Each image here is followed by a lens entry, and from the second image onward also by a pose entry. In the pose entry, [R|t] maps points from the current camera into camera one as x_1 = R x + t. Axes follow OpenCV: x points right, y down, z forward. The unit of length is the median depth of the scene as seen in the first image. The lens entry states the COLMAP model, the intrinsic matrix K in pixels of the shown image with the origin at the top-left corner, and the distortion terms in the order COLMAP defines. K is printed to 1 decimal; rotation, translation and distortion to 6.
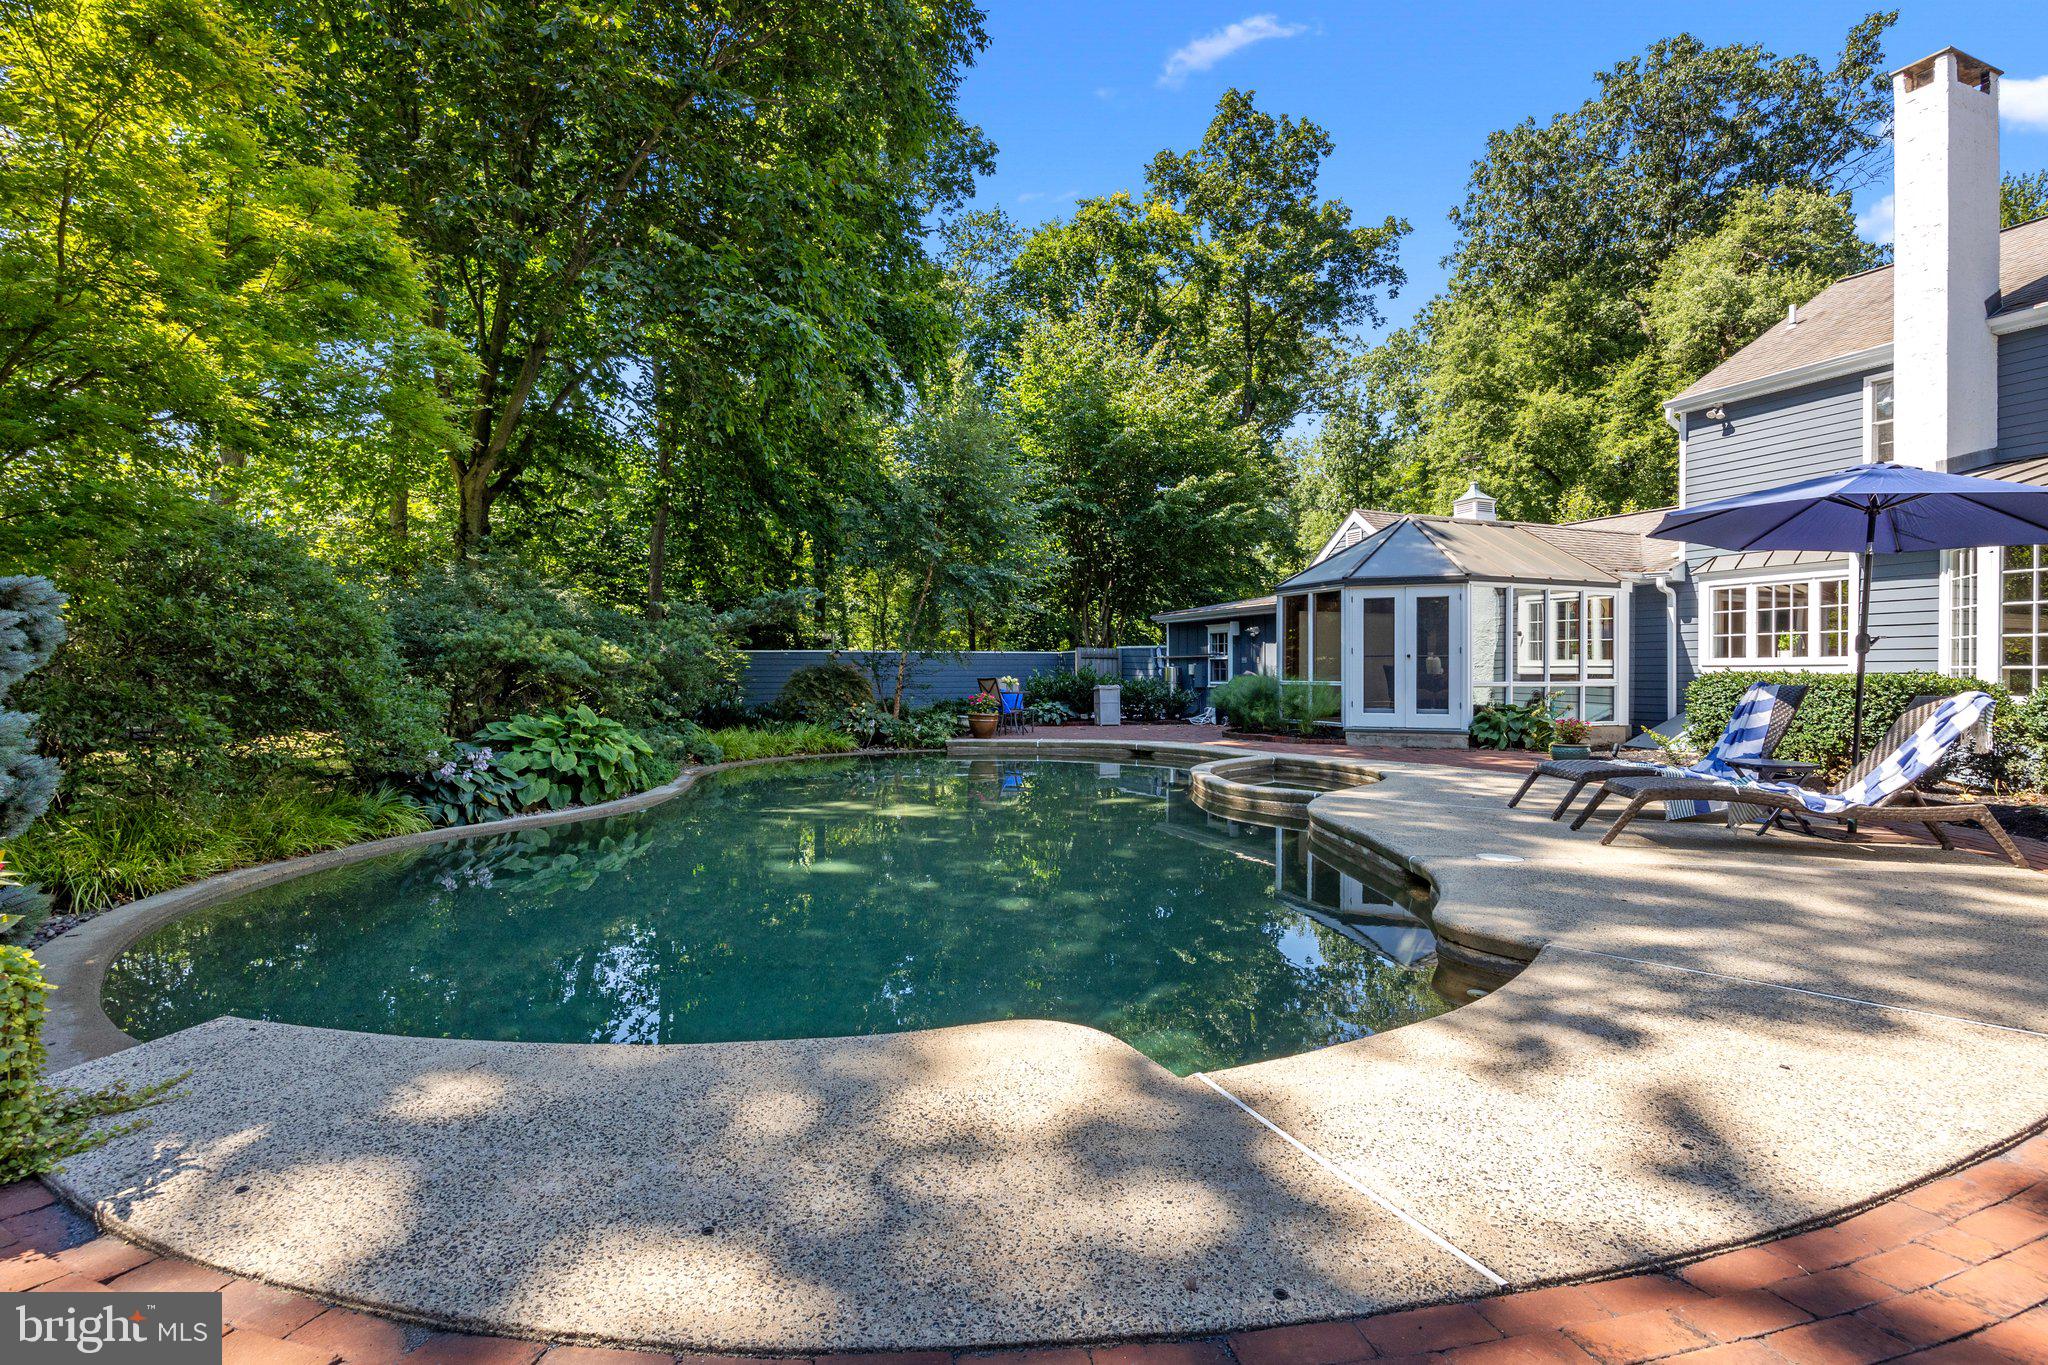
lens RADIAL K [[961.5, 0, 1024.0], [0, 961.5, 682.5], [0, 0, 1]] dist [-0.013415, -0.000085]
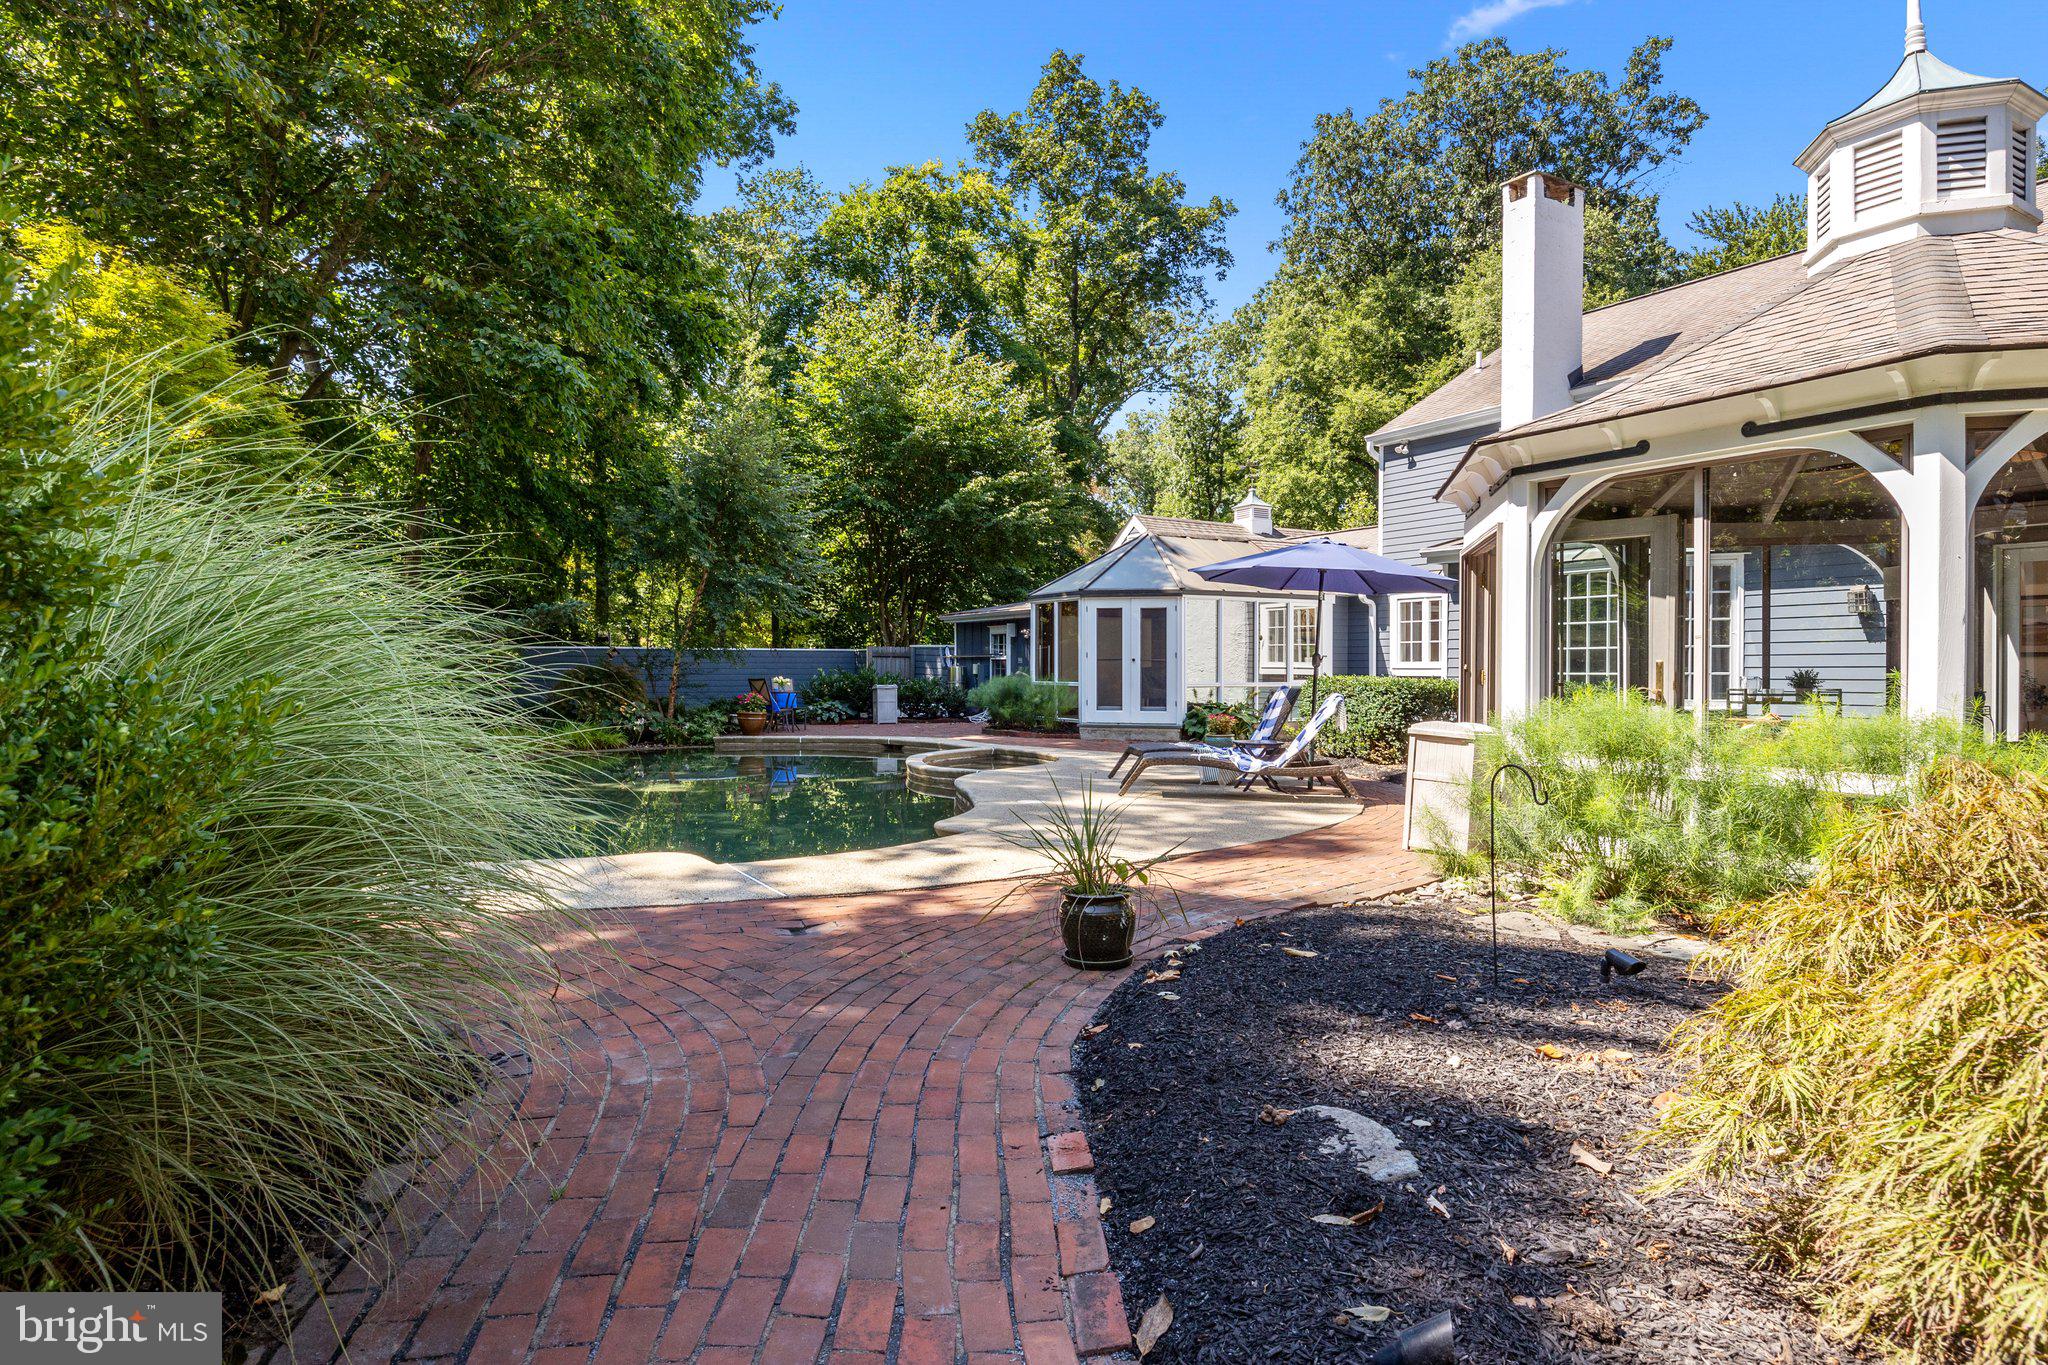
lens RADIAL K [[1112.6, 0, 1018.3], [0, 1112.6, 681.7], [0, 0, 1]] dist [-0.000271, 0.001528]
pose [[0.989751, 0.000209, 0.142806, 0.030289], [-0.000661, 0.999995, 0.003120, -0.002169], [-0.142805, -0.003183, 0.989746, -0.106231]]
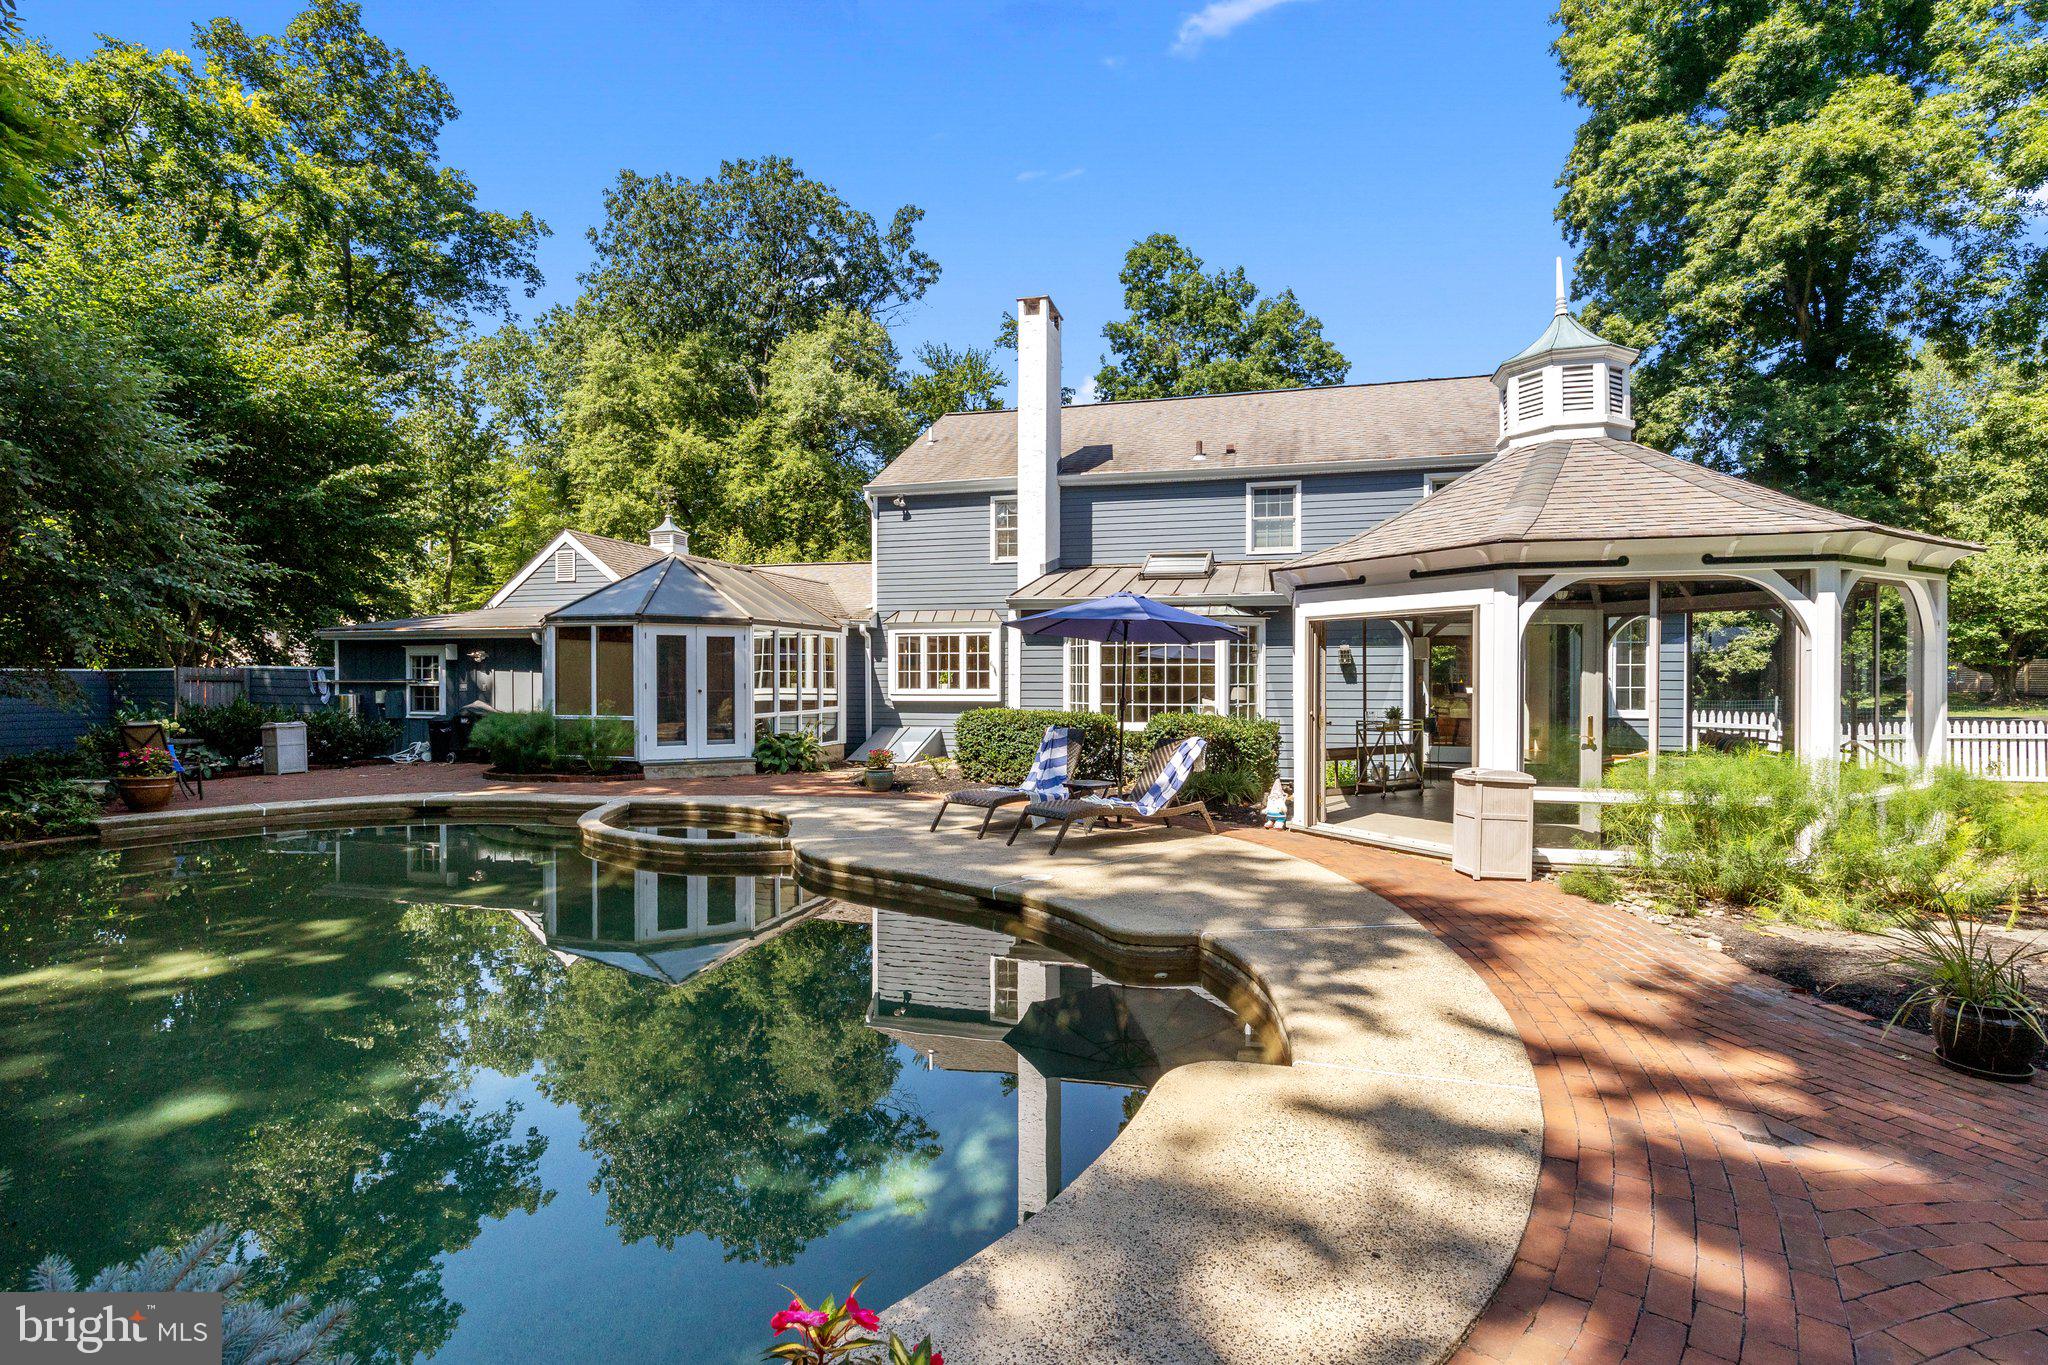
lens RADIAL K [[947.8, 0, 1034.3], [0, 947.8, 686.8], [0, 0, 1]] dist [-0.012239, -0.000132]
pose [[0.608632, -0.008164, 0.793410, -0.079462], [0.007761, 0.999960, 0.004335, -0.013035], [-0.793414, 0.003519, 0.608672, 0.024552]]
